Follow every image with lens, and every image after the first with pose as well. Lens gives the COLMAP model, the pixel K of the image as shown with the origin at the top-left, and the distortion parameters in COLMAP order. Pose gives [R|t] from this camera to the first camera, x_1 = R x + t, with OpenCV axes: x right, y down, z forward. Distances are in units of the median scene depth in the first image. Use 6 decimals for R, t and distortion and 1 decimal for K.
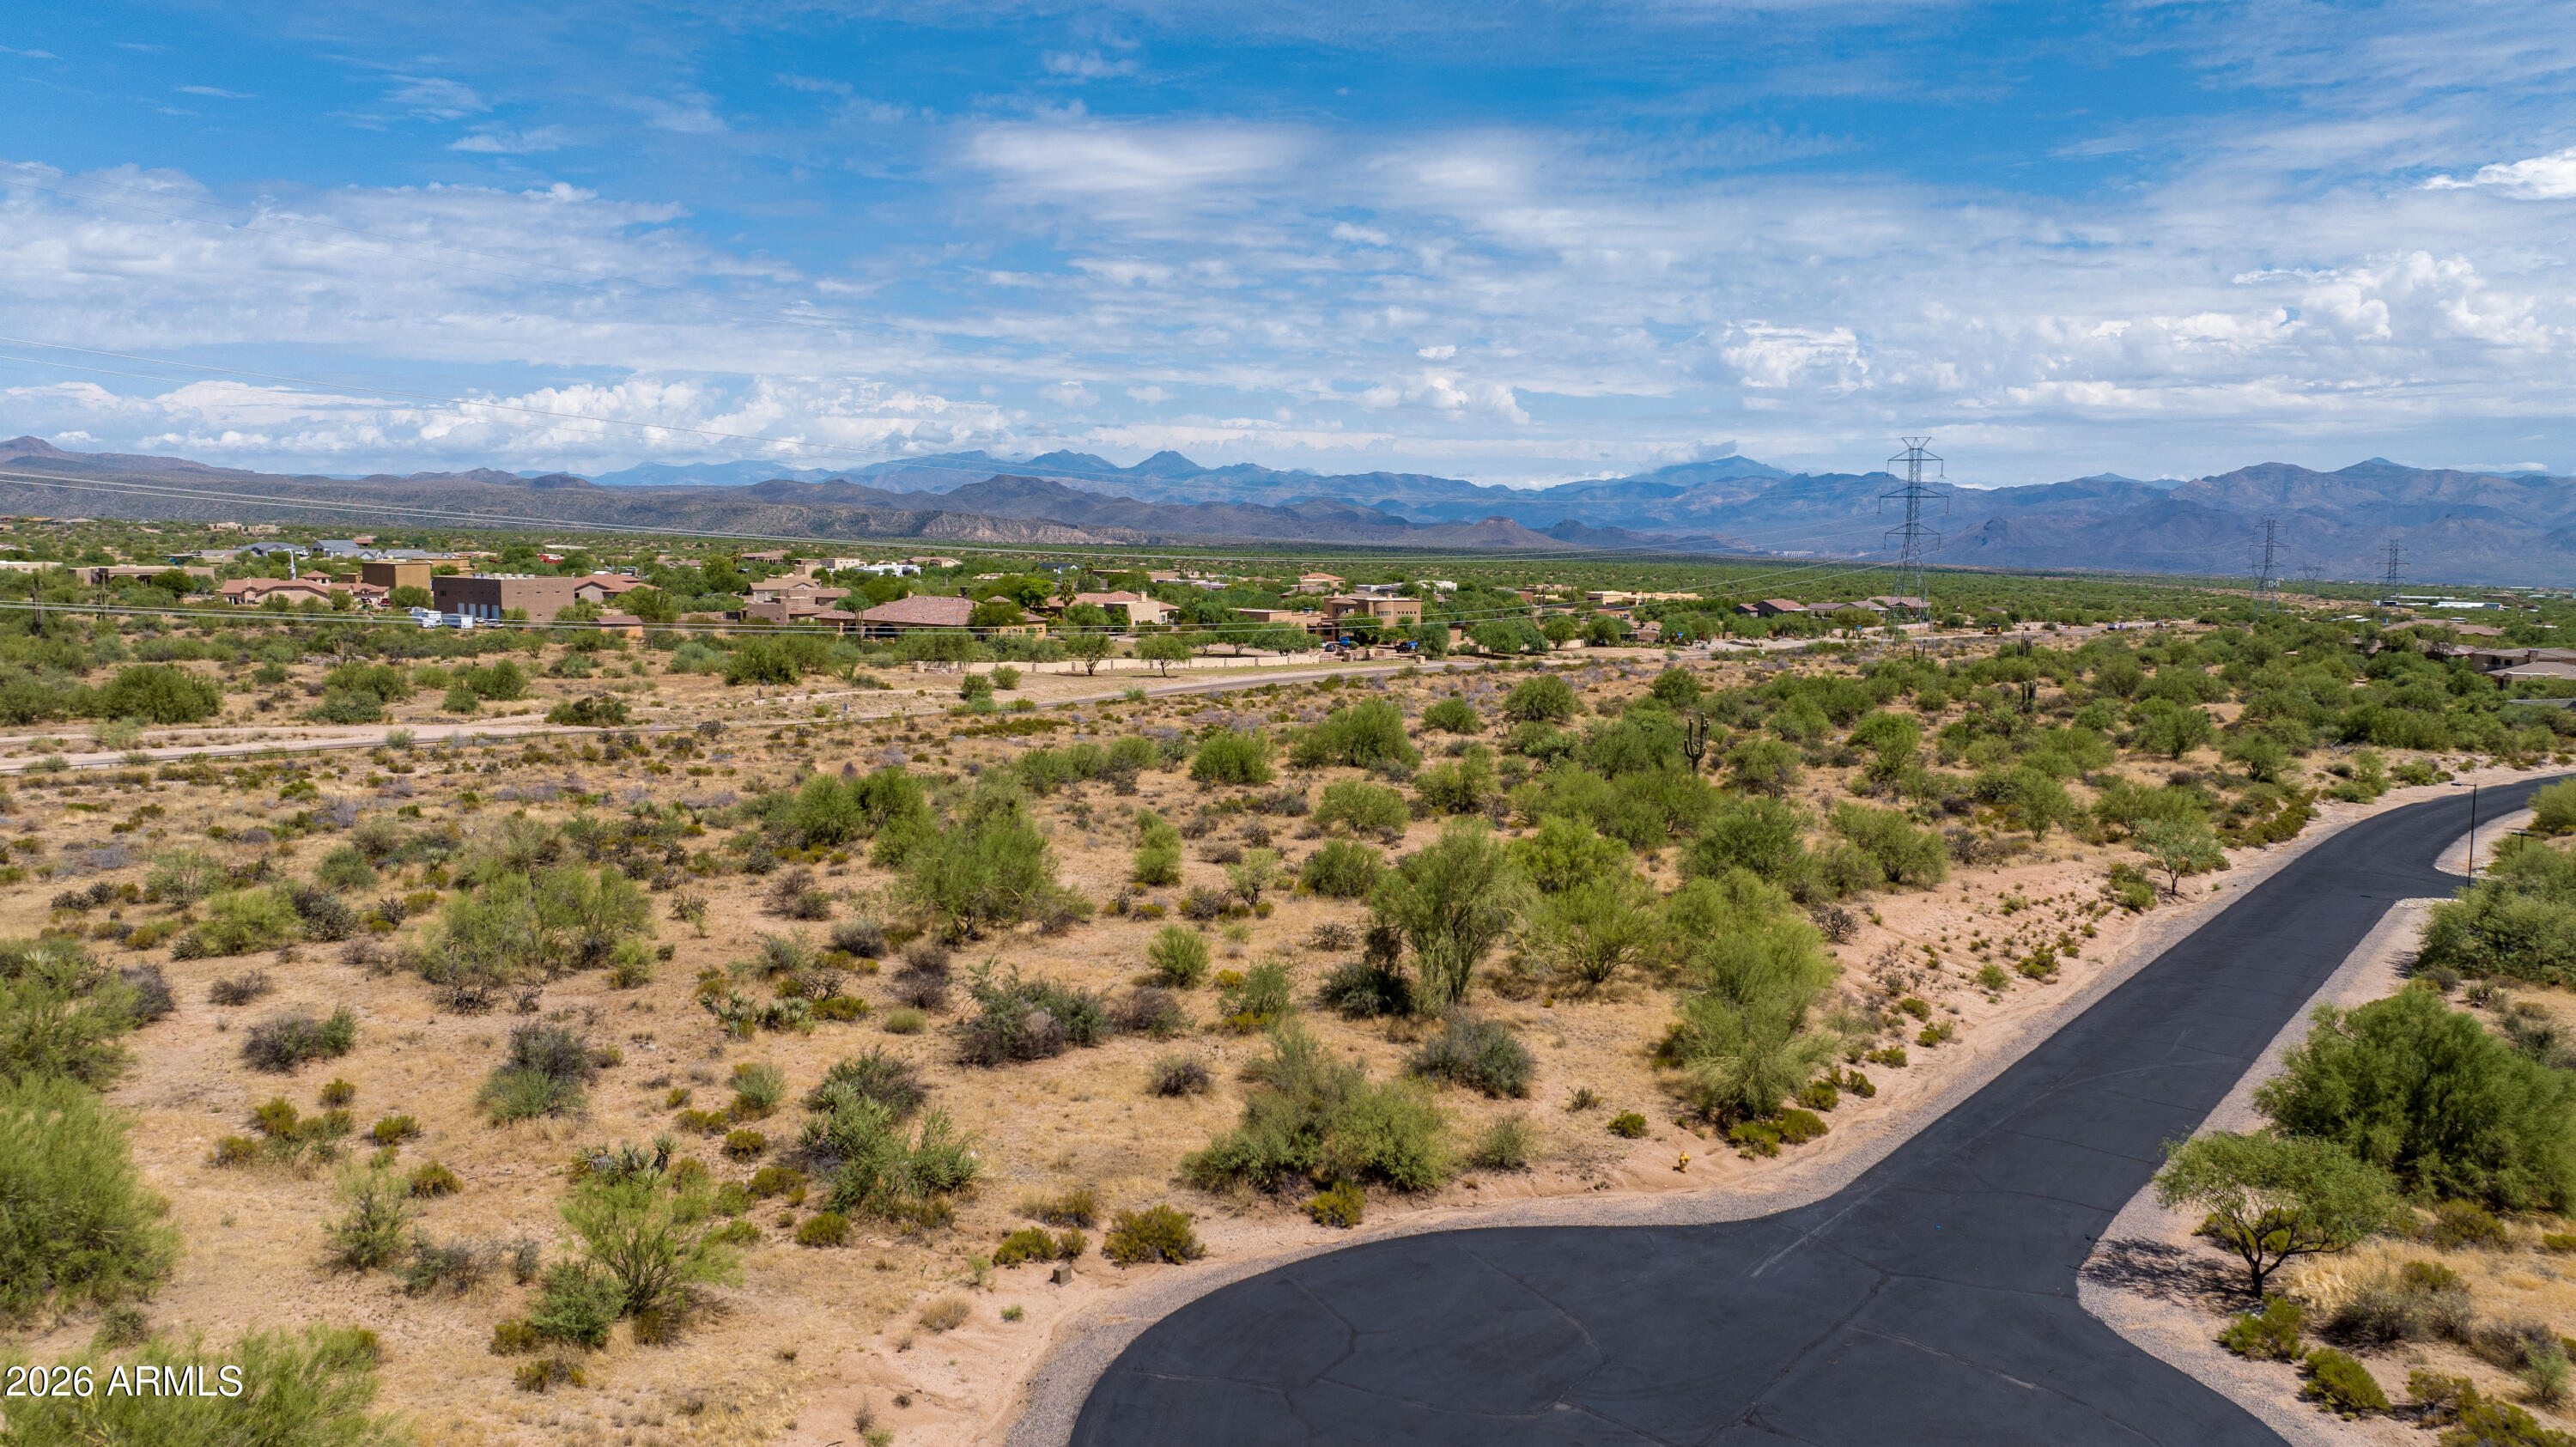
lens RADIAL K [[1813.7, 0, 1299.9], [0, 1813.7, 710.6], [0, 0, 1]] dist [-0.028874, 0.025376]
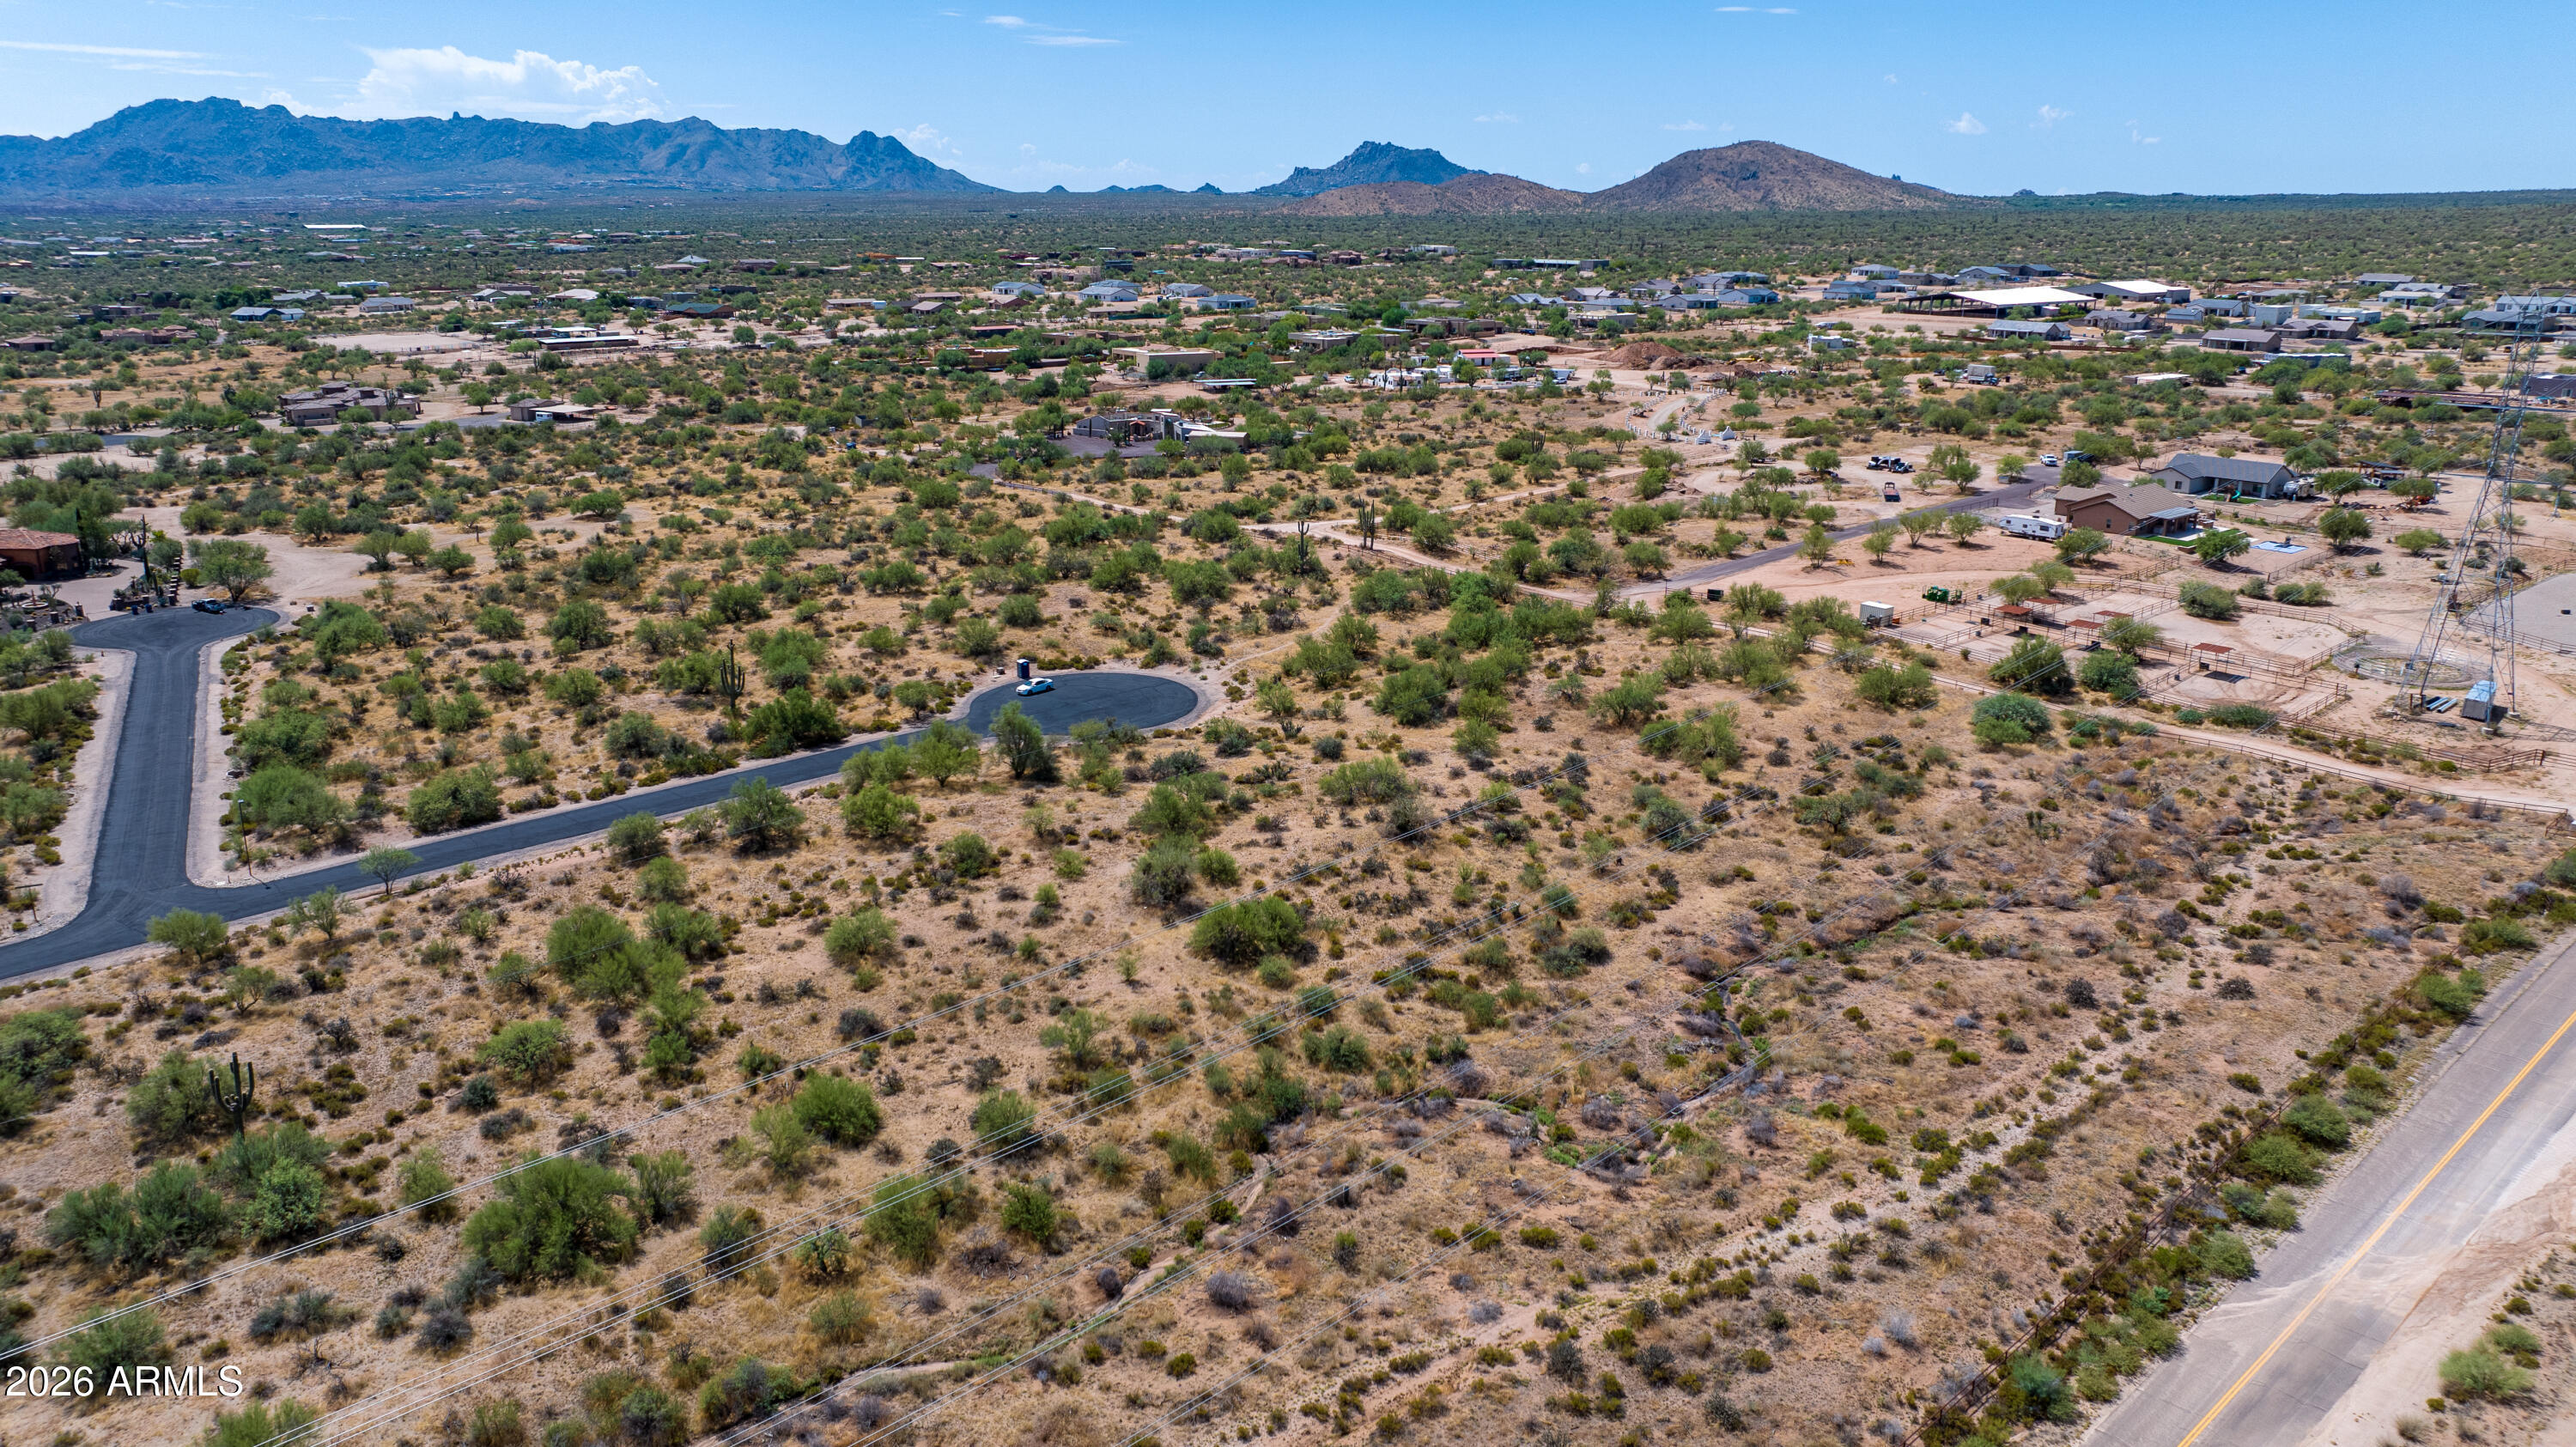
lens RADIAL K [[1813.7, 0, 1298.2], [0, 1813.7, 719.8], [0, 0, 1]] dist [-0.028874, 0.025376]
pose [[-0.983695, -0.067145, 0.166842, -0.829646], [0.000600, 0.926460, 0.376392, -0.992432], [-0.179845, 0.370355, -0.911314, 3.641513]]
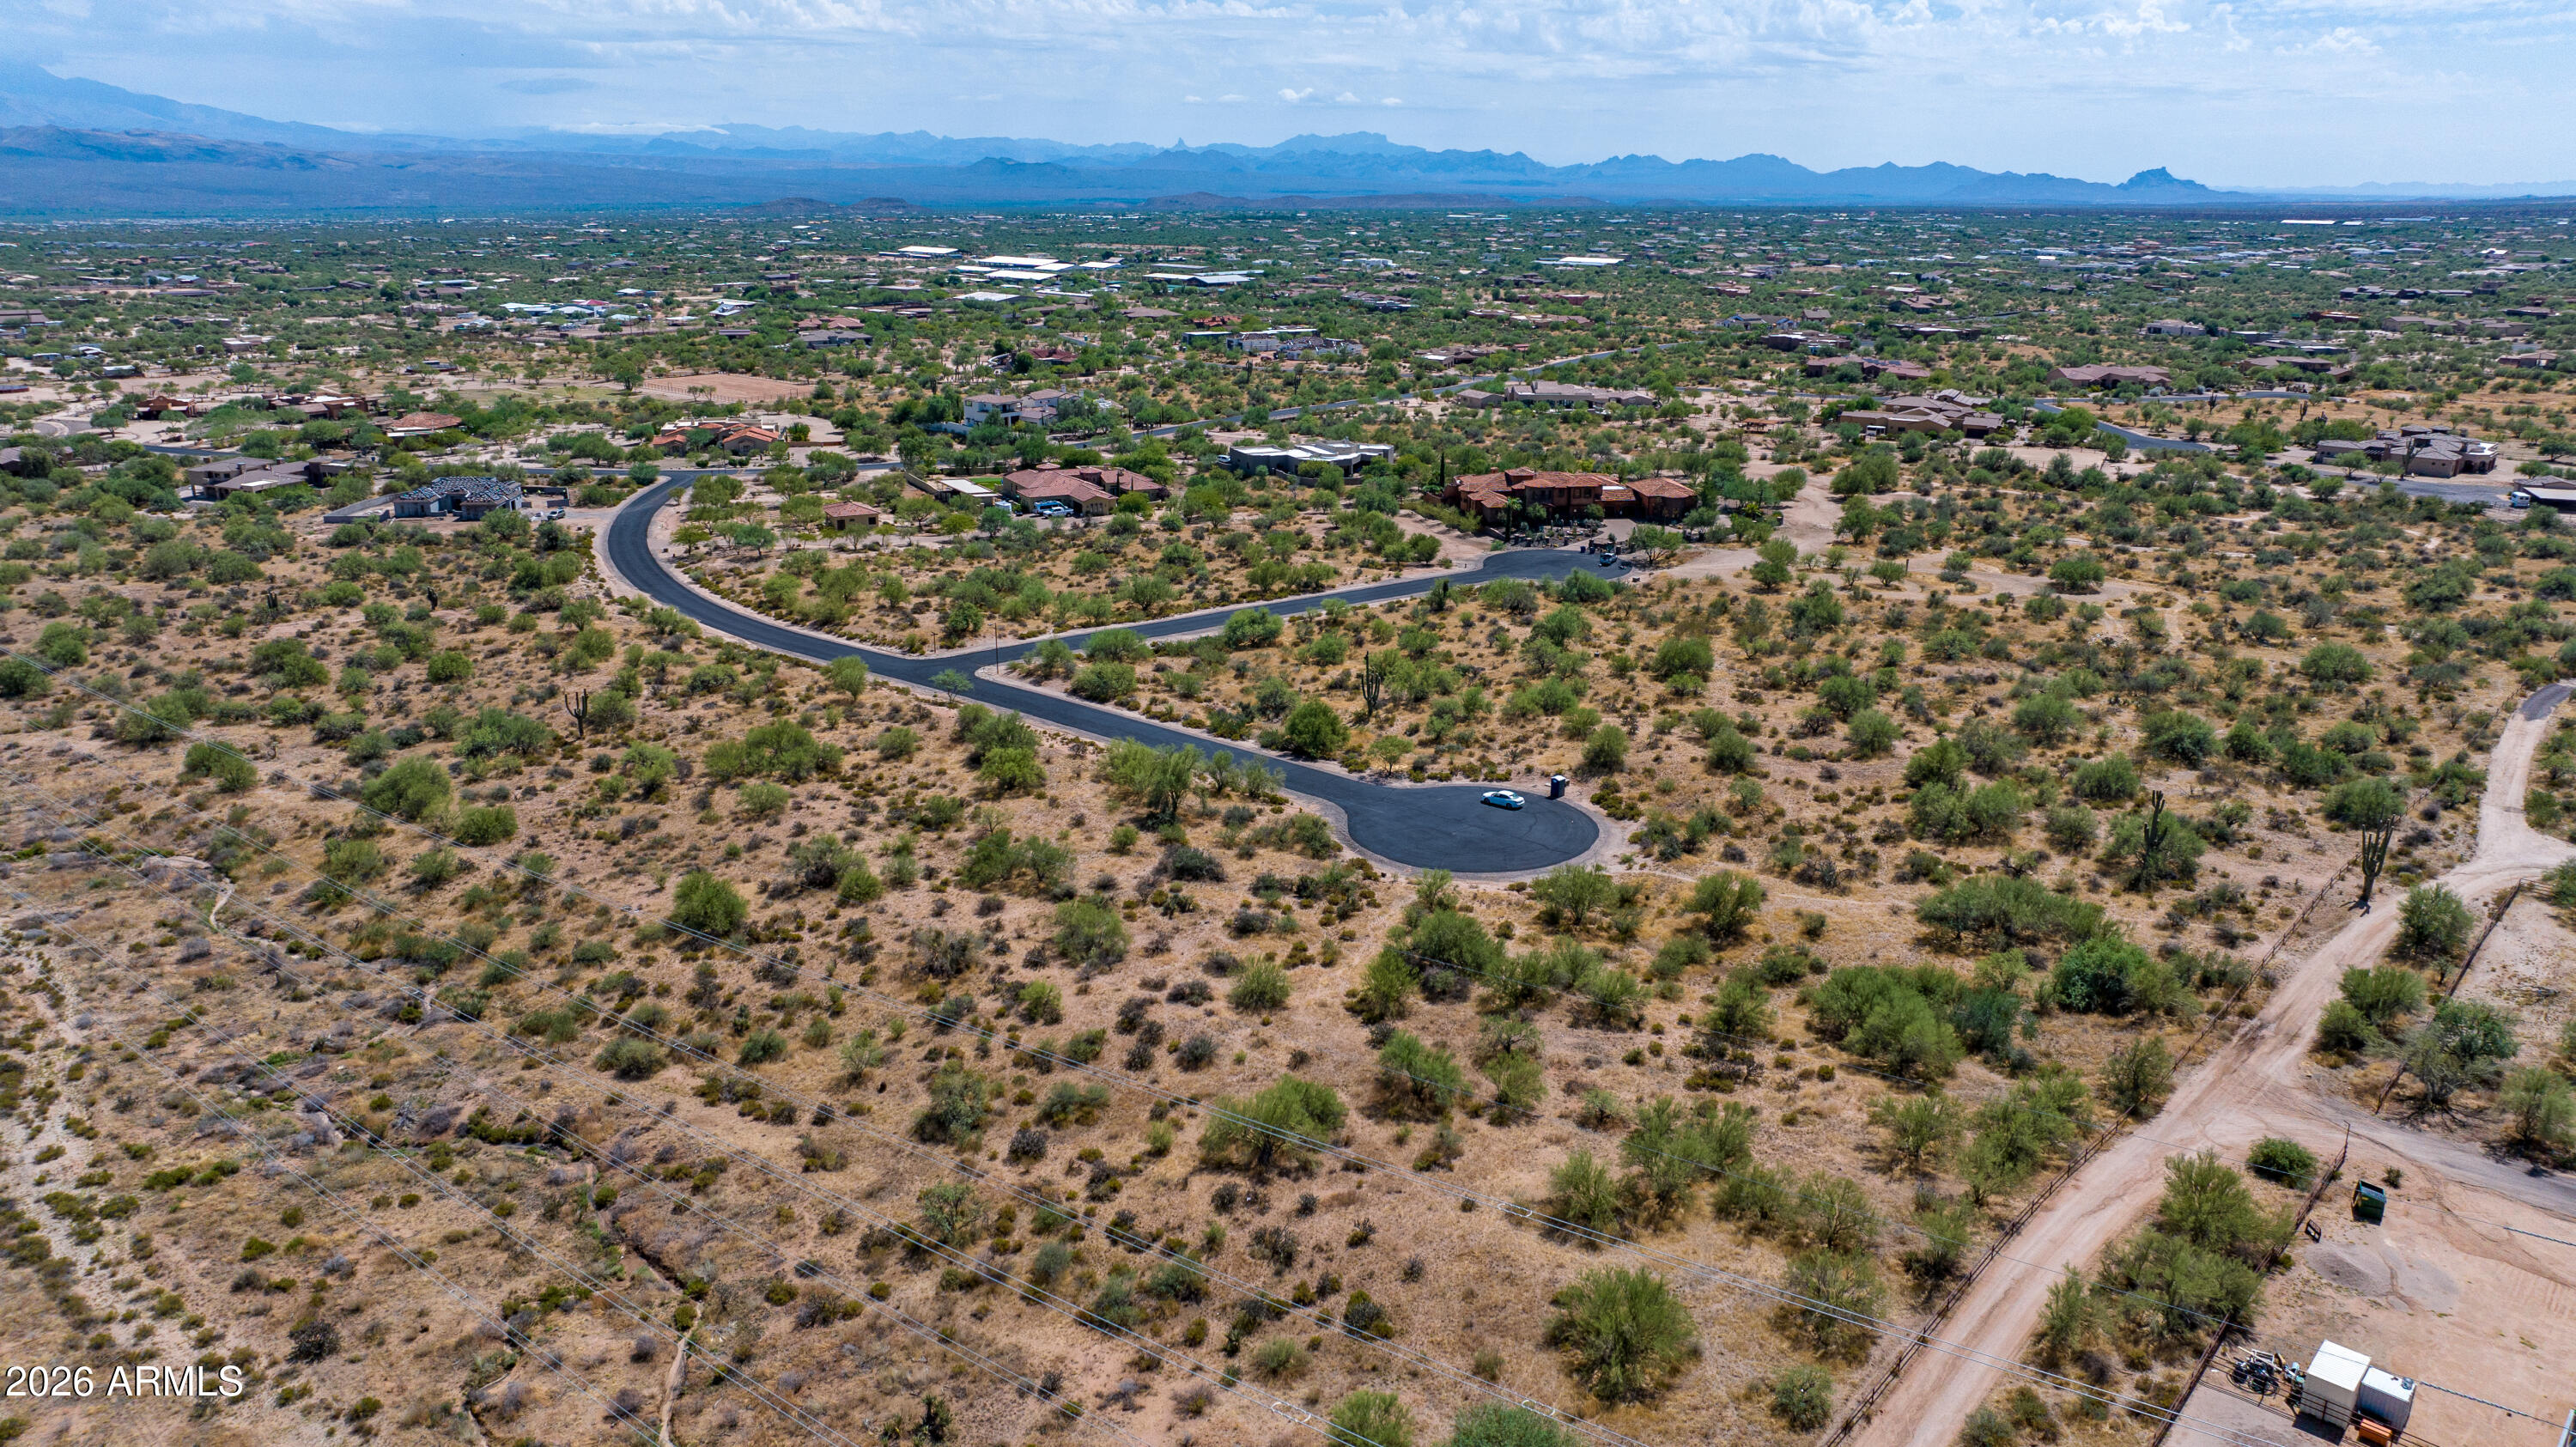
lens RADIAL K [[1813.7, 0, 1297.7], [0, 1813.7, 716.6], [0, 0, 1]] dist [-0.028874, 0.025376]
pose [[0.079475, -0.303159, 0.949620, -2.716758], [0.094284, 0.950649, 0.295596, -0.847922], [-0.992368, 0.066041, 0.104136, 0.573115]]
